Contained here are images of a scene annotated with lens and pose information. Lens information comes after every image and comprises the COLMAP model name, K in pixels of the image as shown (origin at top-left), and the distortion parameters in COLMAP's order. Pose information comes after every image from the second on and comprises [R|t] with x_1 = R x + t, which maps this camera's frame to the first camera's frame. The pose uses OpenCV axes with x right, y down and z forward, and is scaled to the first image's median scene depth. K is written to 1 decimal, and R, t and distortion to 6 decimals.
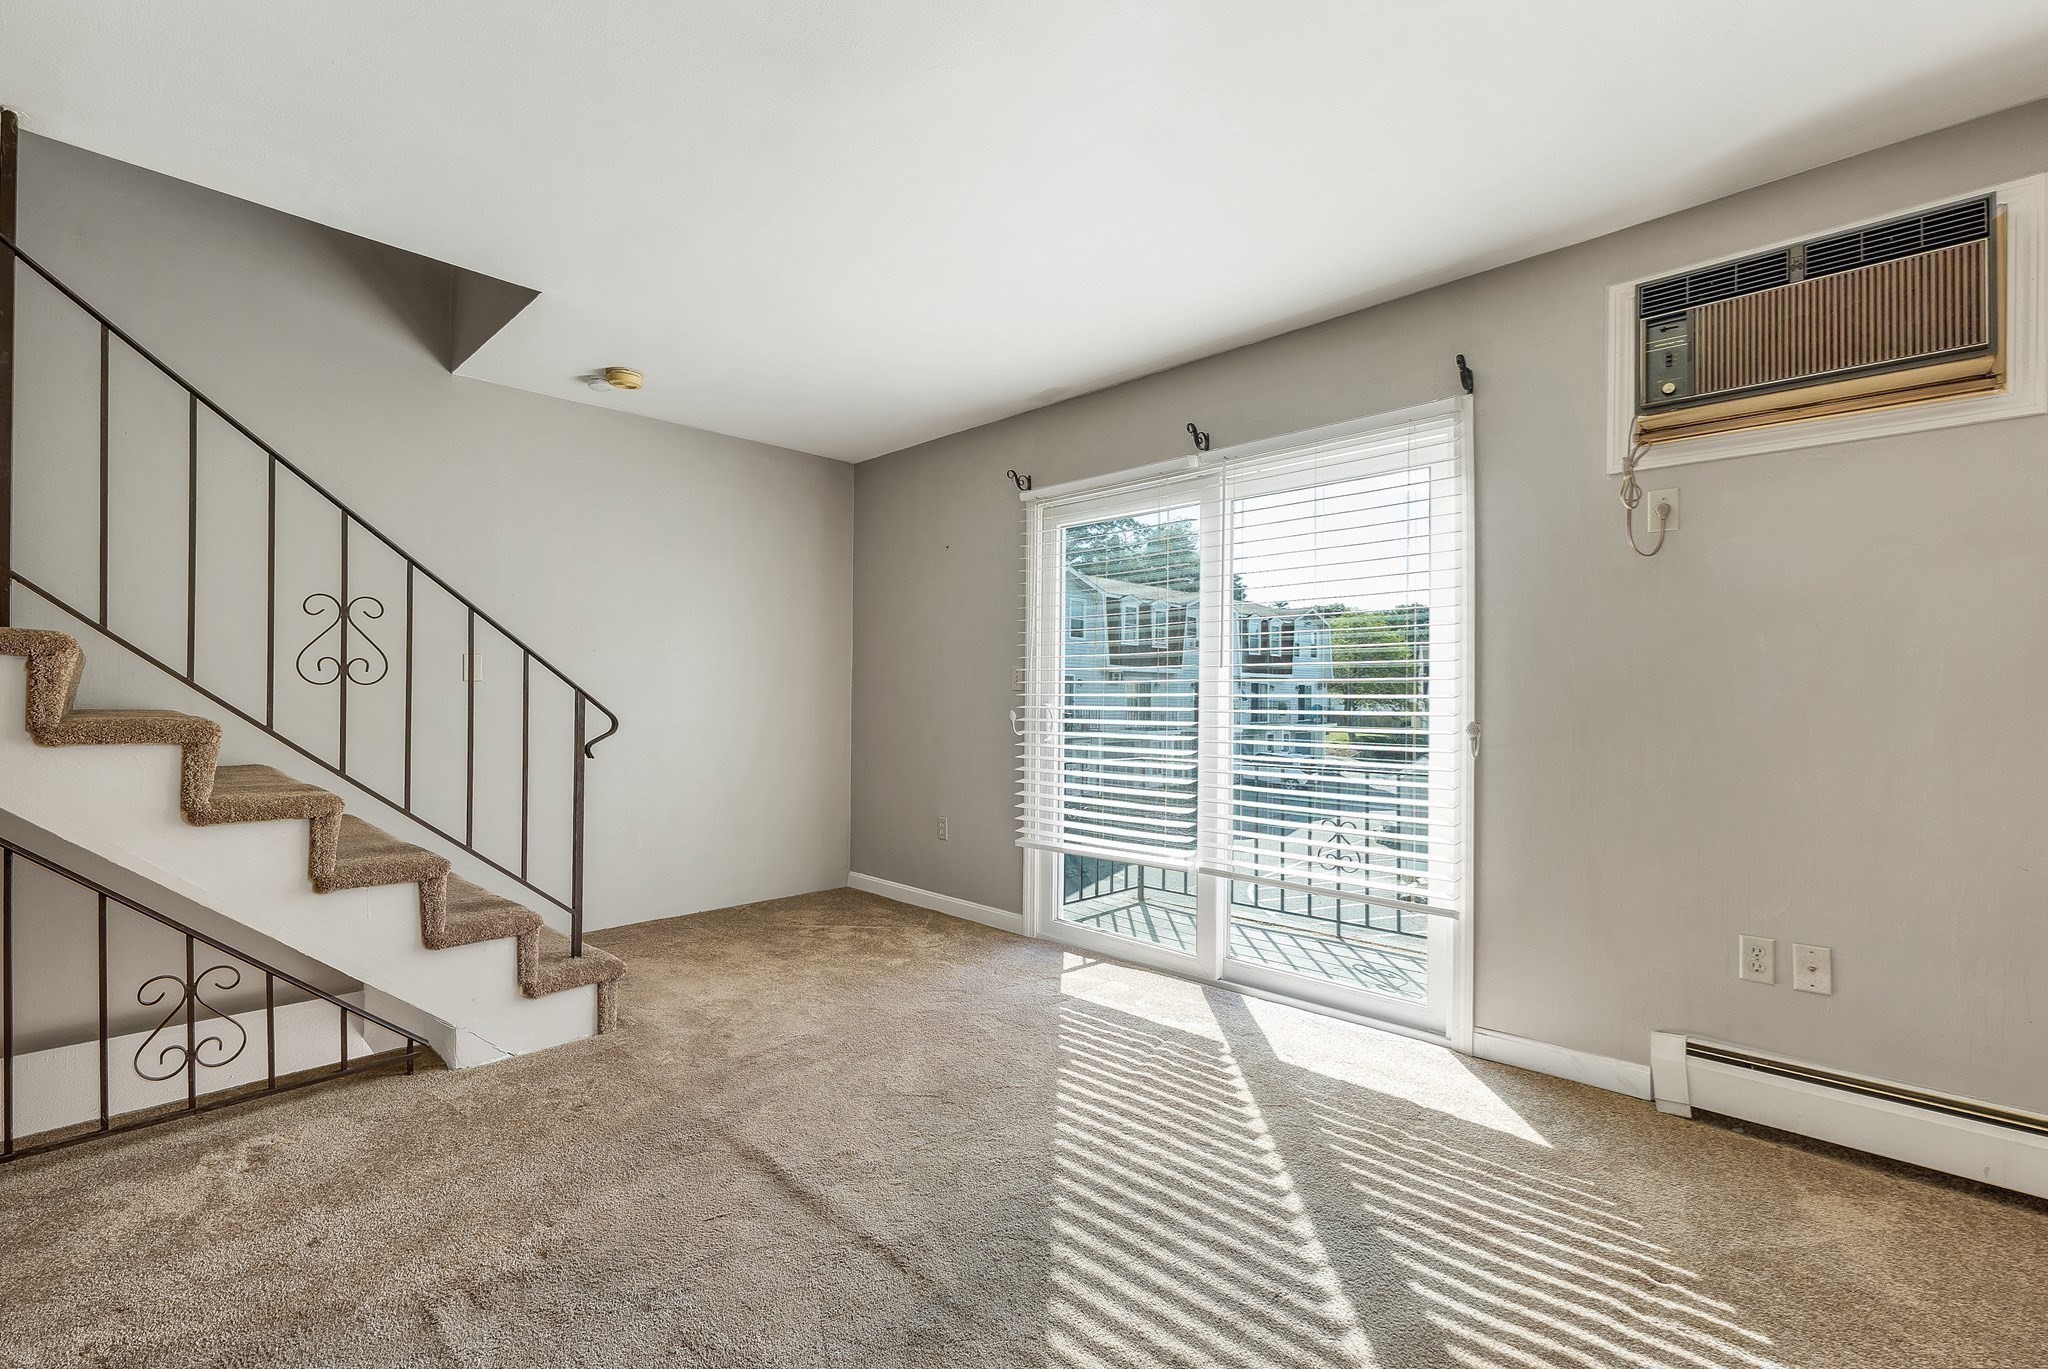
lens RADIAL K [[864.4, 0, 1031.7], [0, 864.4, 688.9], [0, 0, 1]] dist [-0.001103, -0.000139]
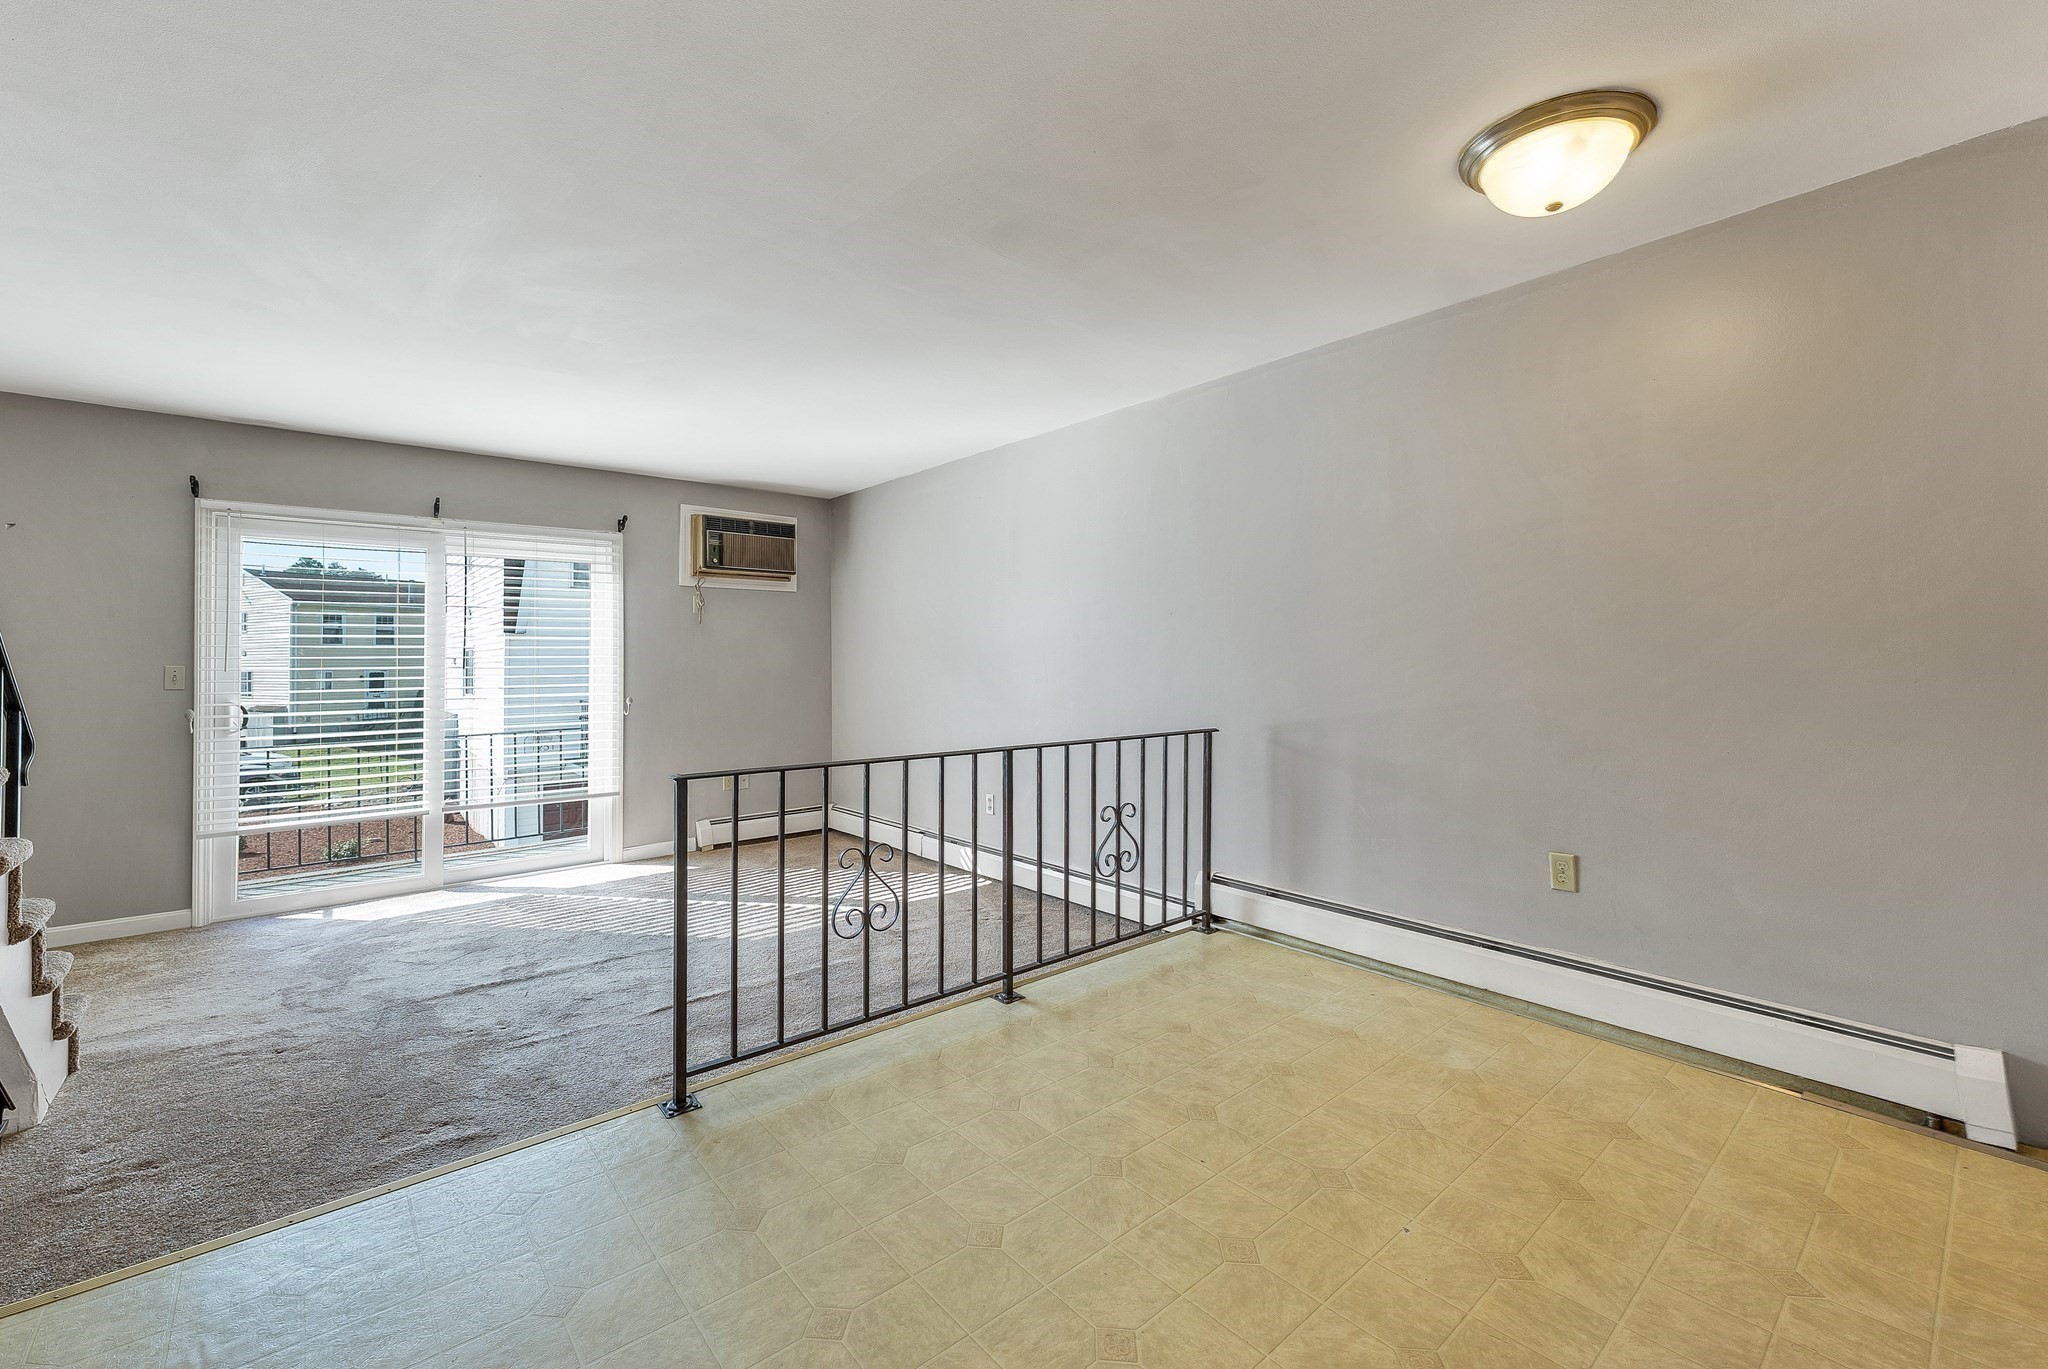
lens RADIAL K [[848.9, 0, 1023.4], [0, 848.9, 657.4], [0, 0, 1]] dist [-0.004955, 0.000008]
pose [[0.119416, -0.005532, 0.992829, -1.445121], [0.000768, 0.999985, 0.005480, -0.068586], [-0.992844, 0.000109, 0.119418, -0.171111]]
